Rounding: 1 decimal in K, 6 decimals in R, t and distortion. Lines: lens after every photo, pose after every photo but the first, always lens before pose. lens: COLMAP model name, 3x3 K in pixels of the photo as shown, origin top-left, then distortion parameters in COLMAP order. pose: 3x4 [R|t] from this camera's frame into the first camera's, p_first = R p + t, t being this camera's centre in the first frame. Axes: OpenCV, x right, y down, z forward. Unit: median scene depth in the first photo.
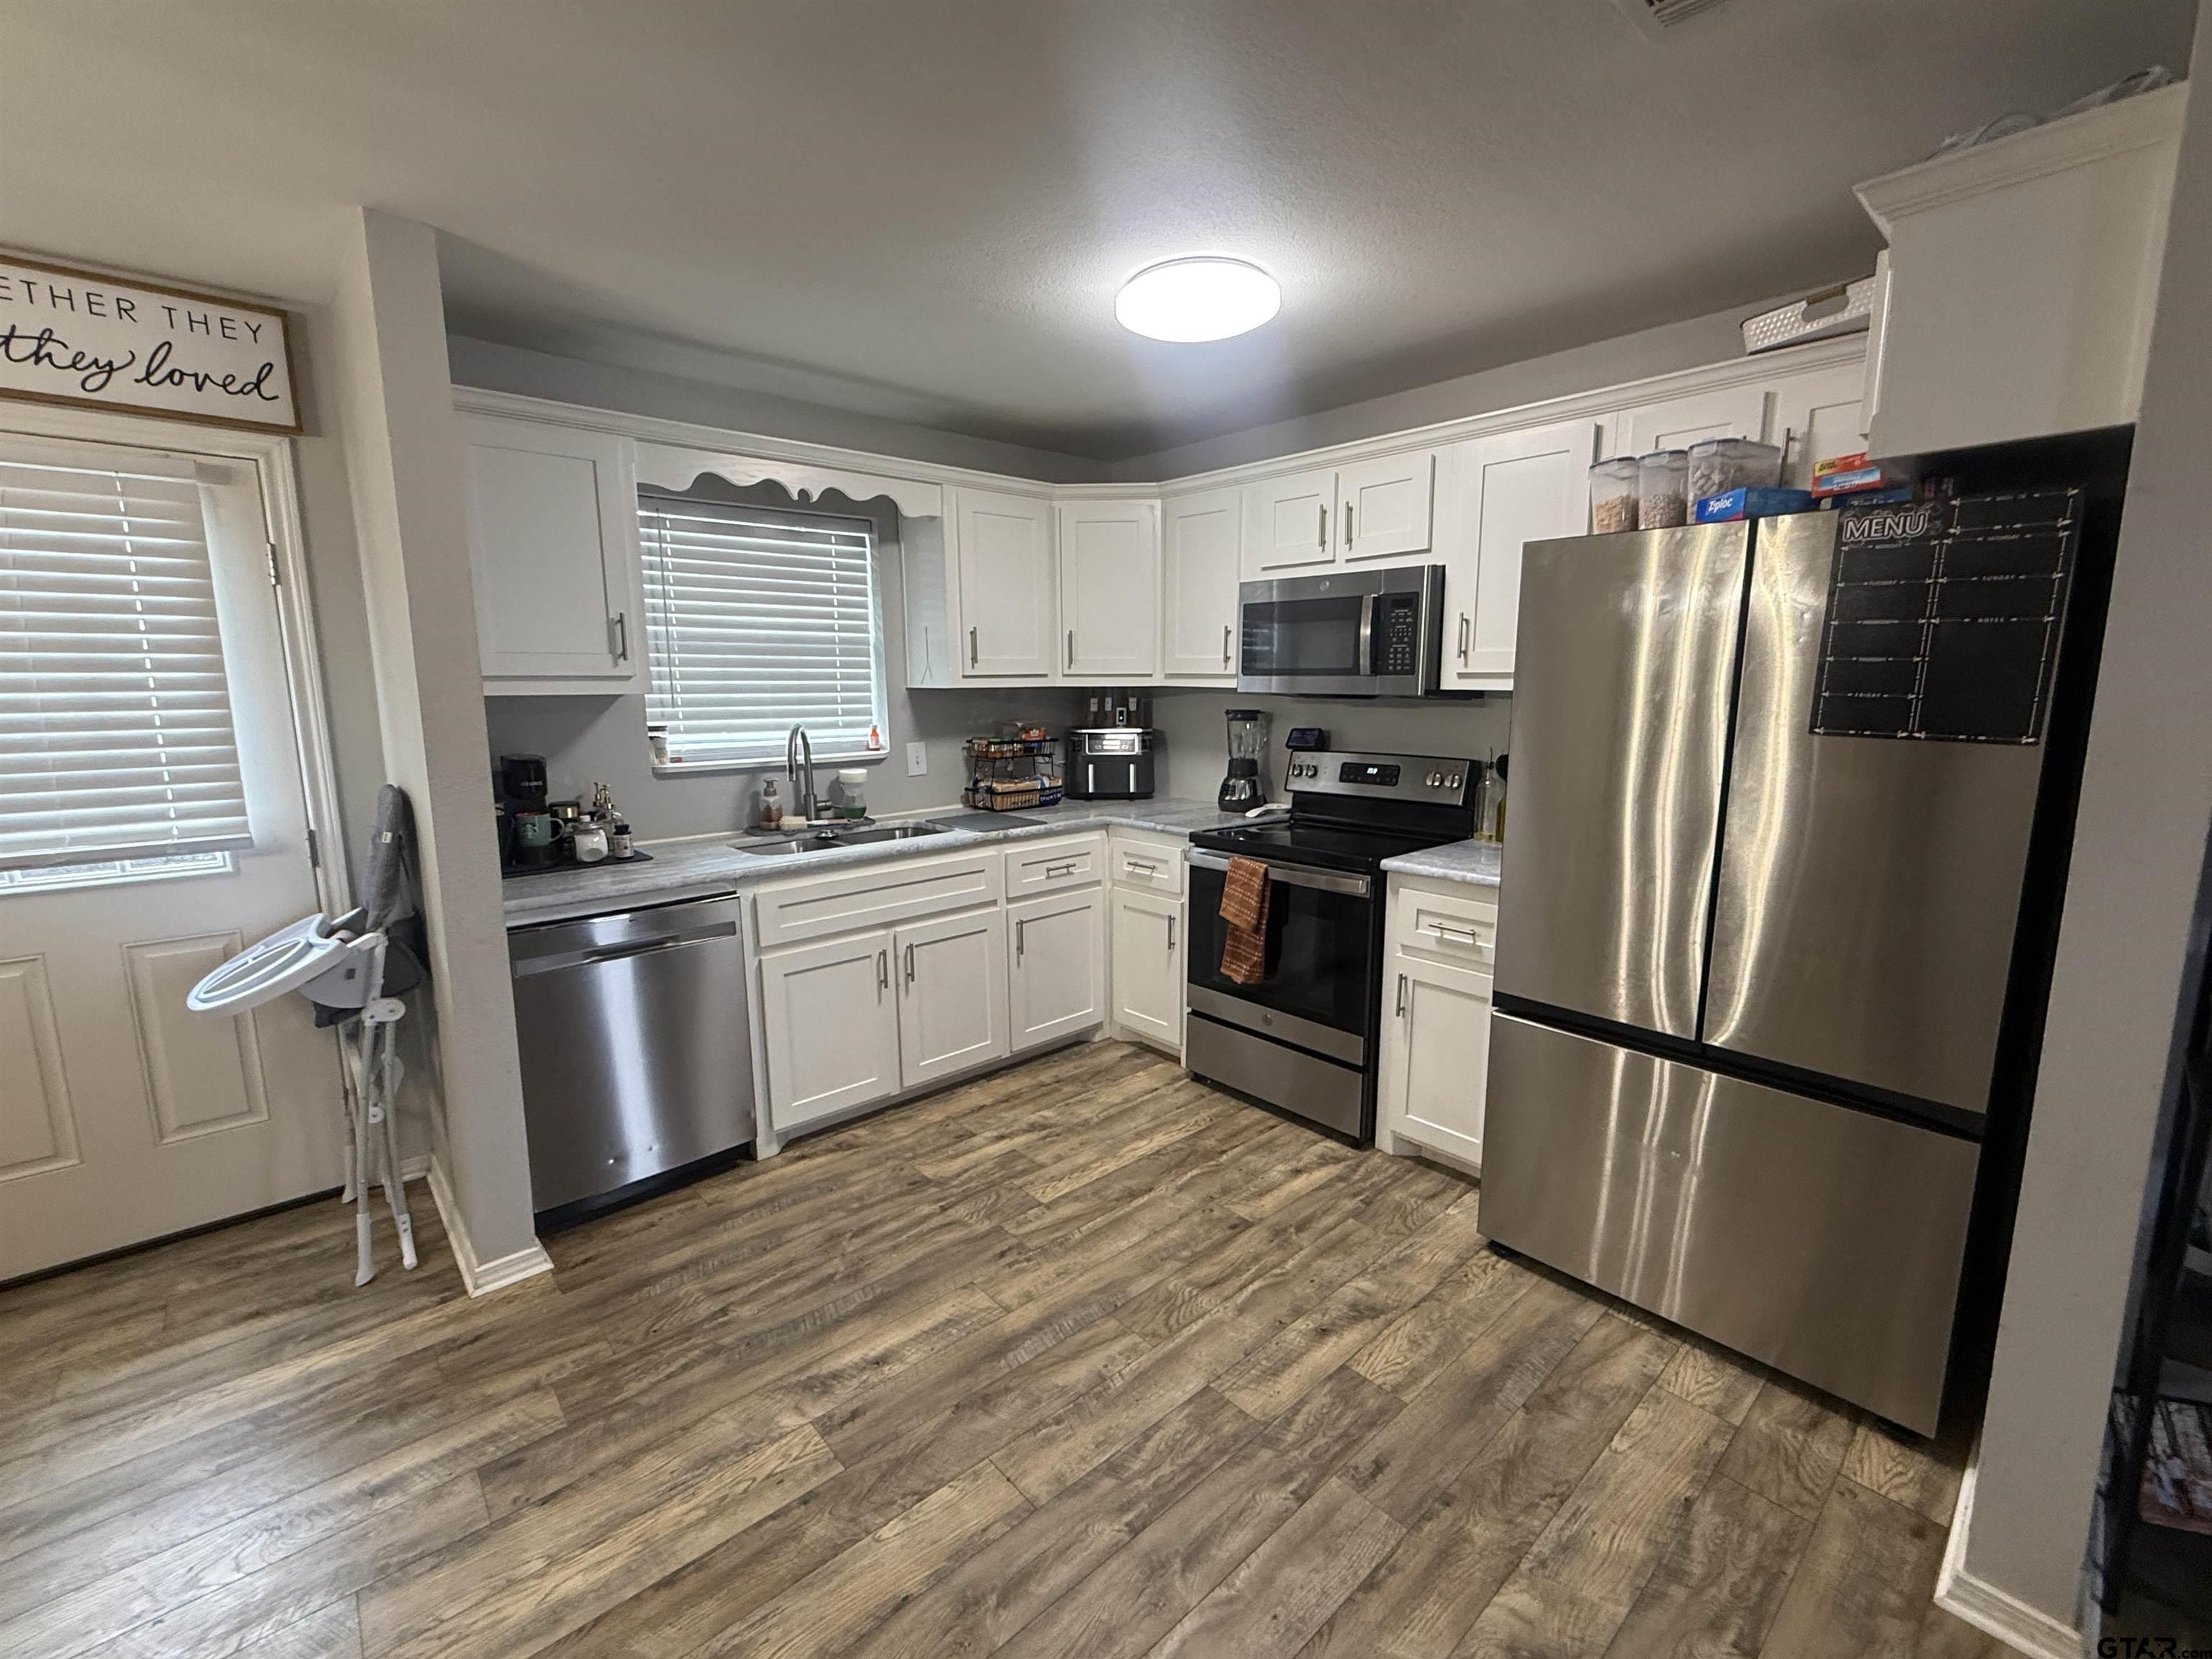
lens RADIAL K [[943.8, 0, 1111.4], [0, 943.8, 834.5], [0, 0, 1]] dist [-0.002664, 0.000329]
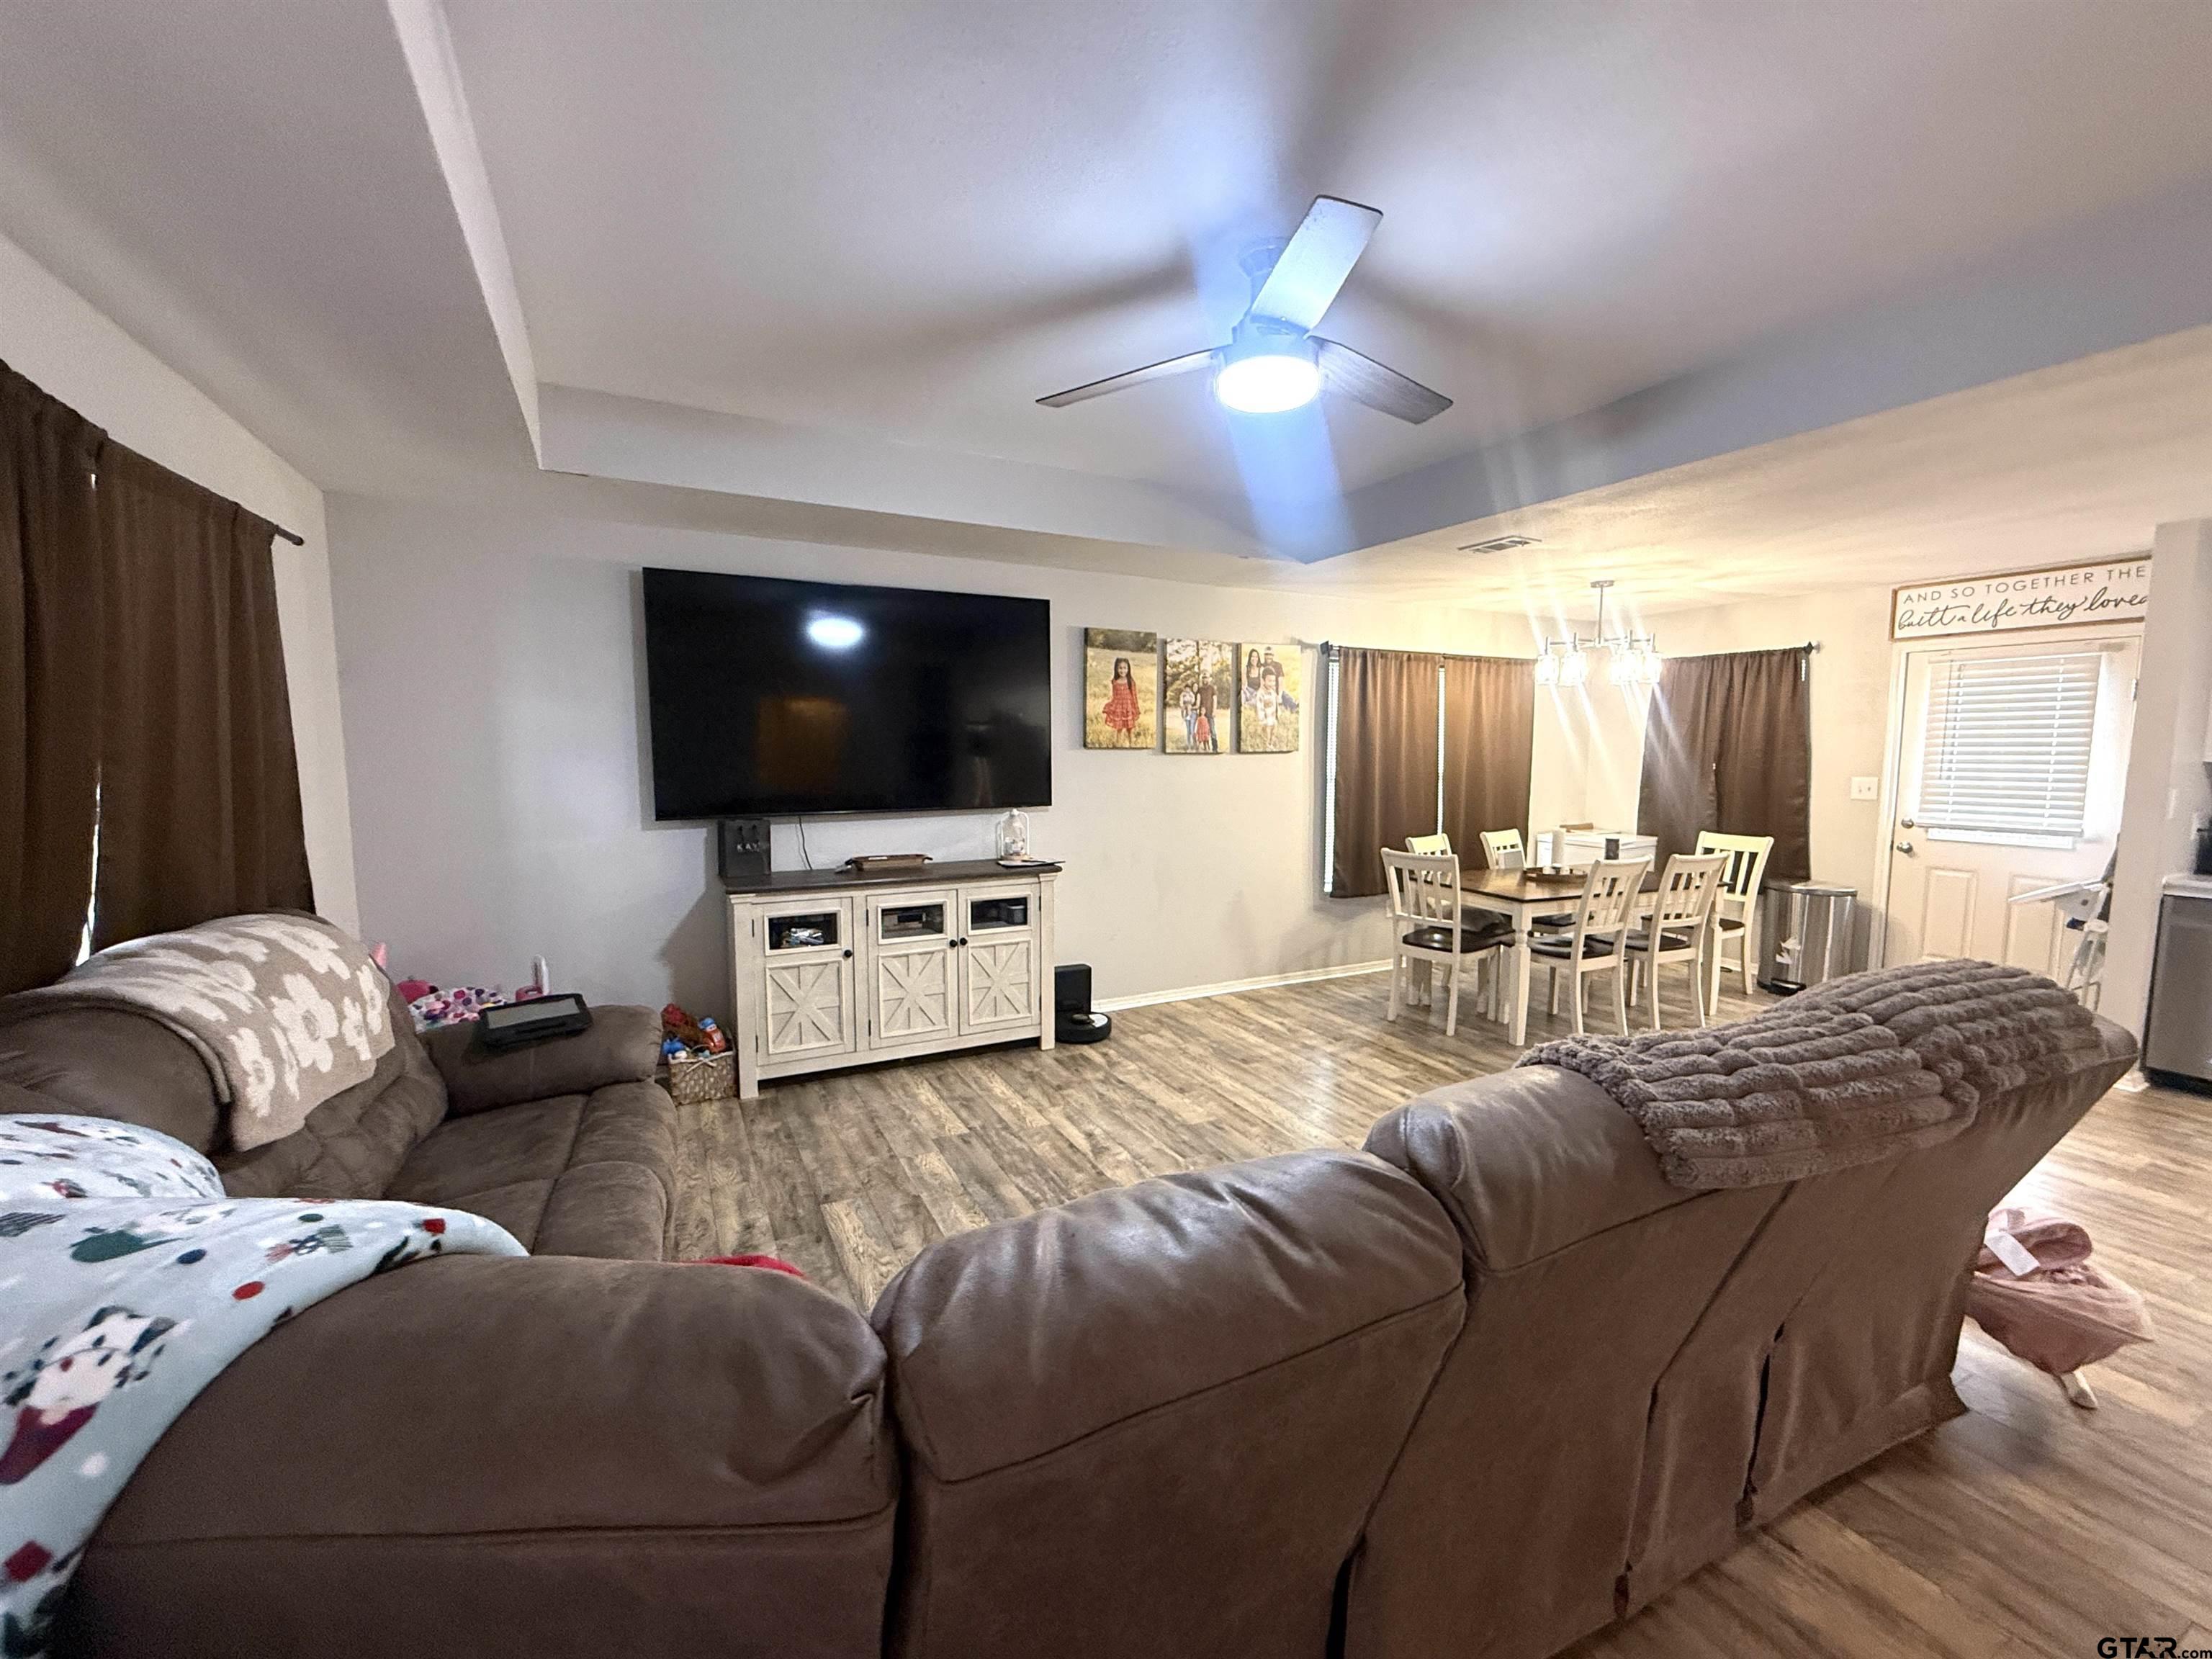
lens RADIAL K [[901.4, 0, 1108.1], [0, 901.4, 833.1], [0, 0, 1]] dist [-0.001955, -0.000173]
pose [[-0.253742, 0.093321, -0.962760, 1.147324], [-0.158733, 0.977824, 0.136616, 0.059310], [0.954159, 0.187487, -0.233302, -0.398191]]
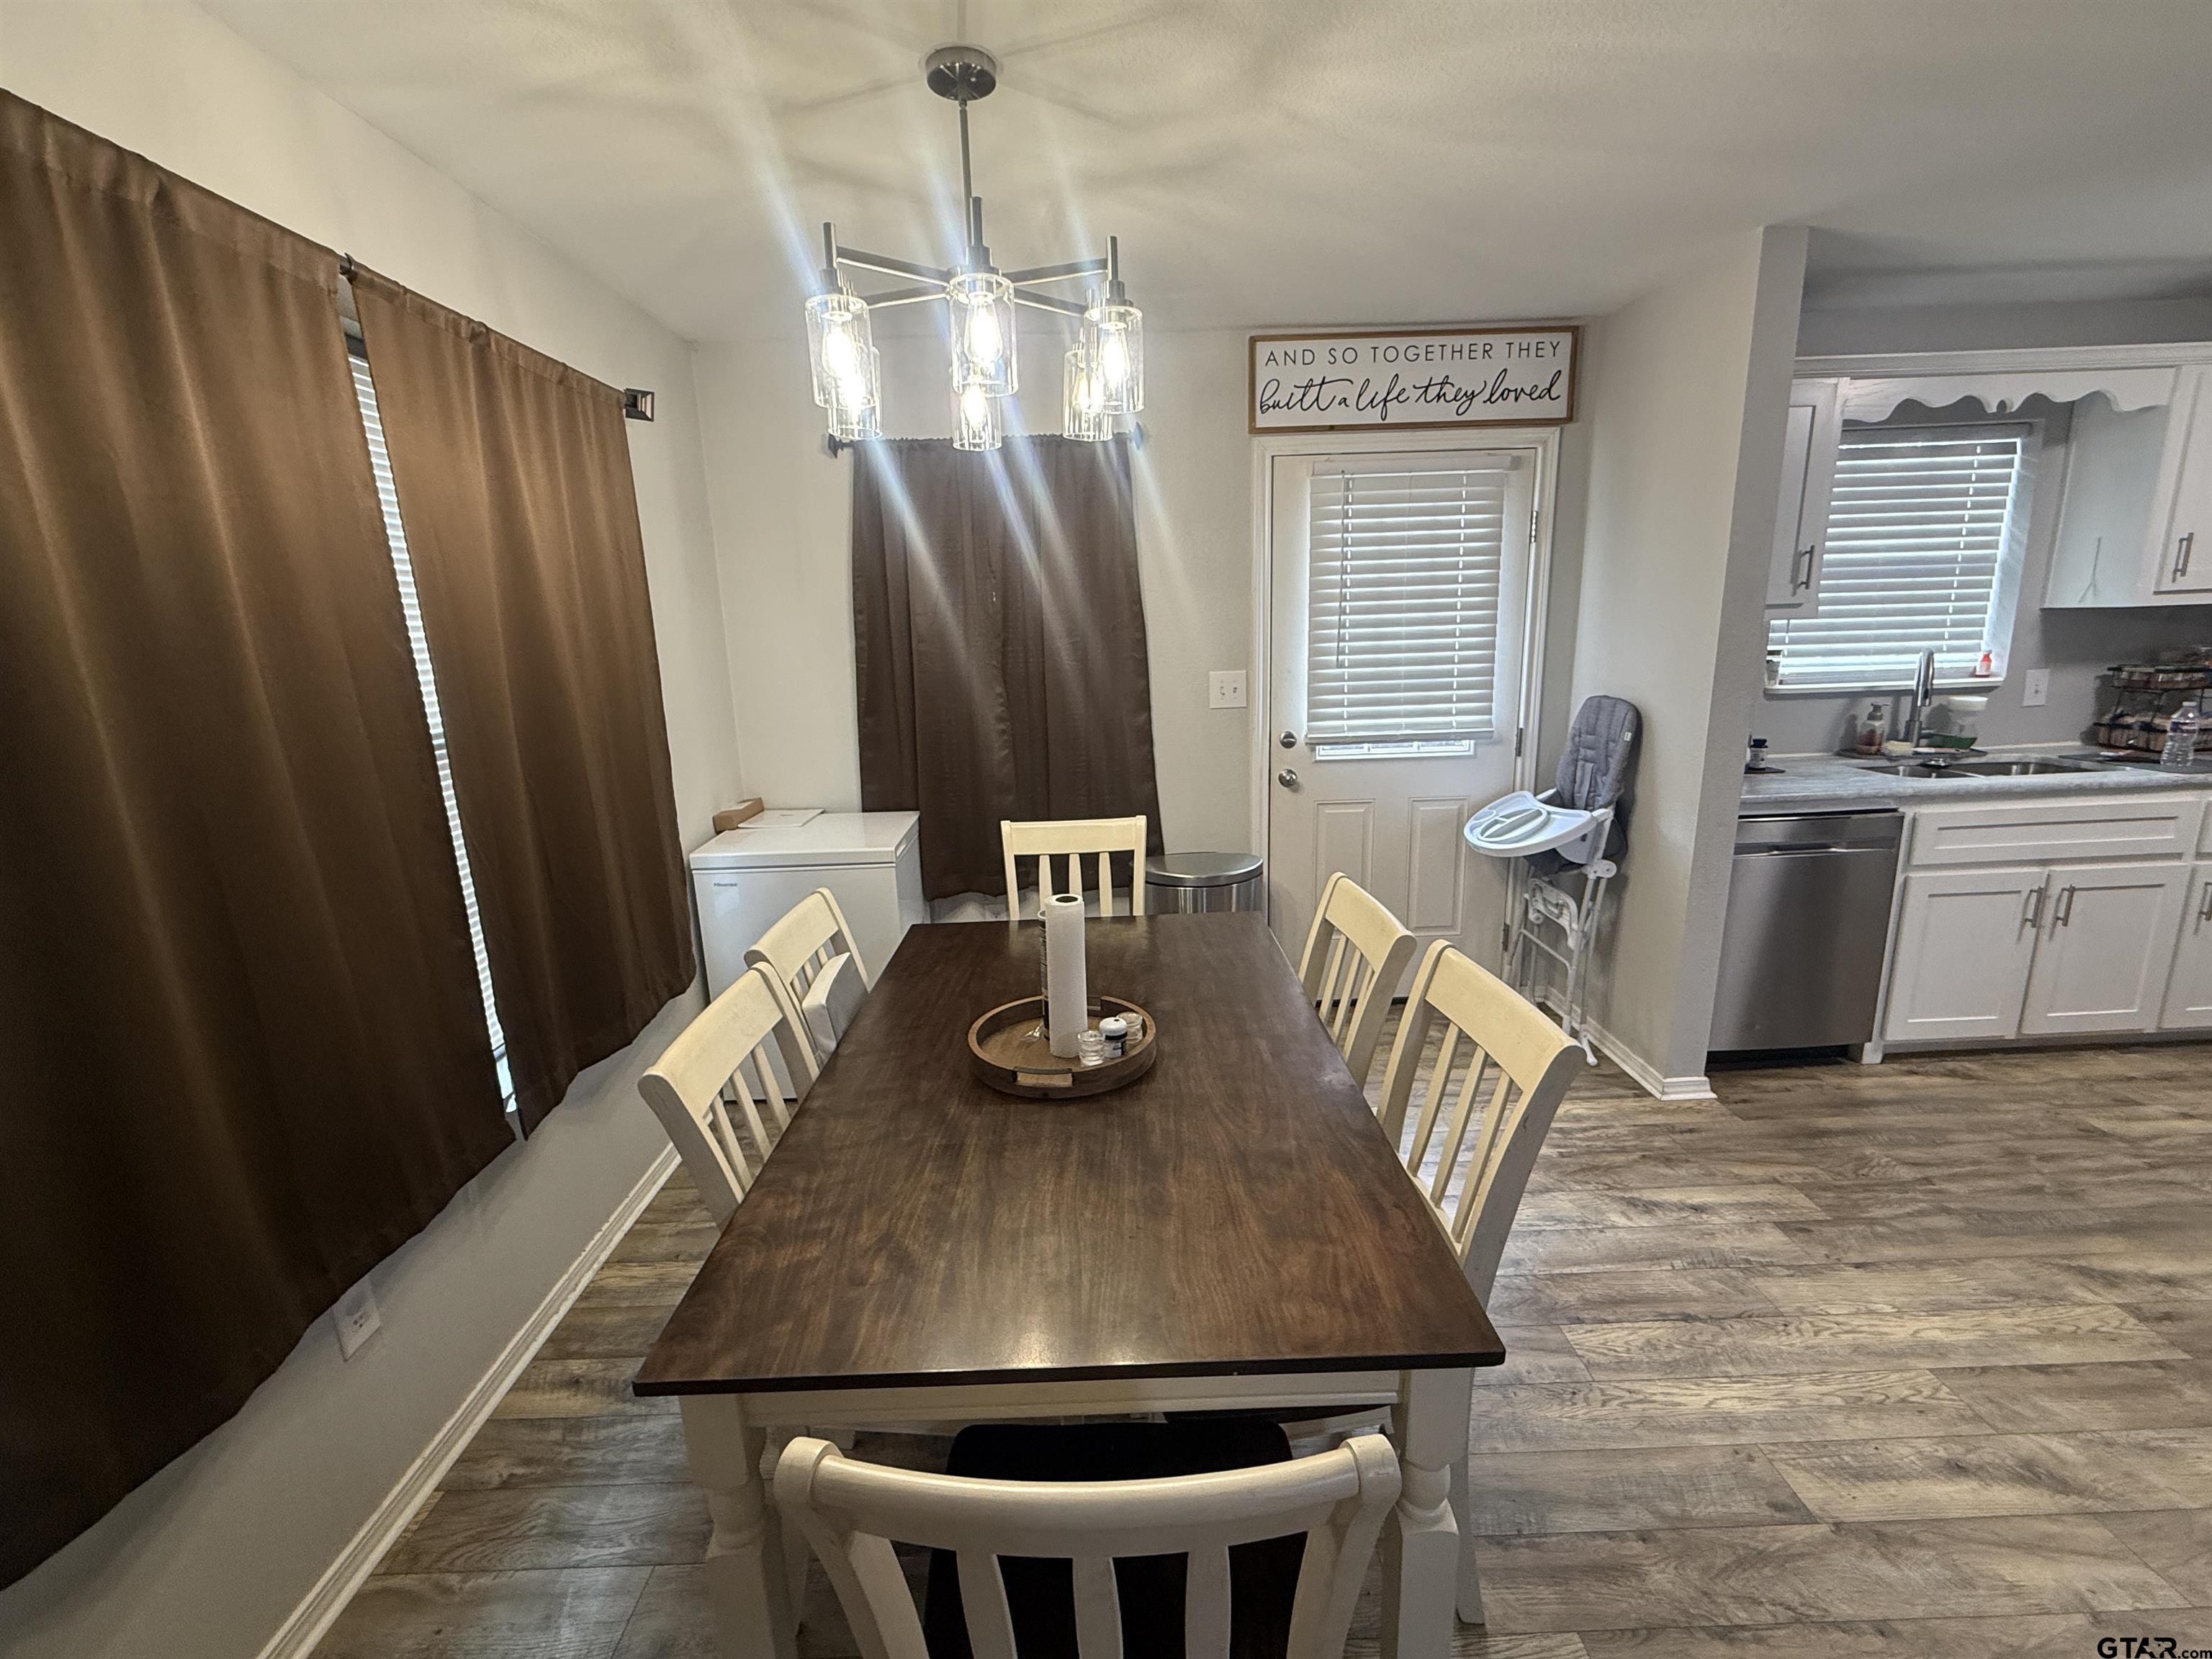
lens RADIAL K [[943.8, 0, 1102.3], [0, 943.8, 834.8], [0, 0, 1]] dist [-0.002664, 0.000329]
pose [[0.749881, 0.124472, -0.649757, -0.356887], [-0.076991, 0.991887, 0.101158, 0.048614], [0.657077, -0.025831, 0.753381, -0.352508]]
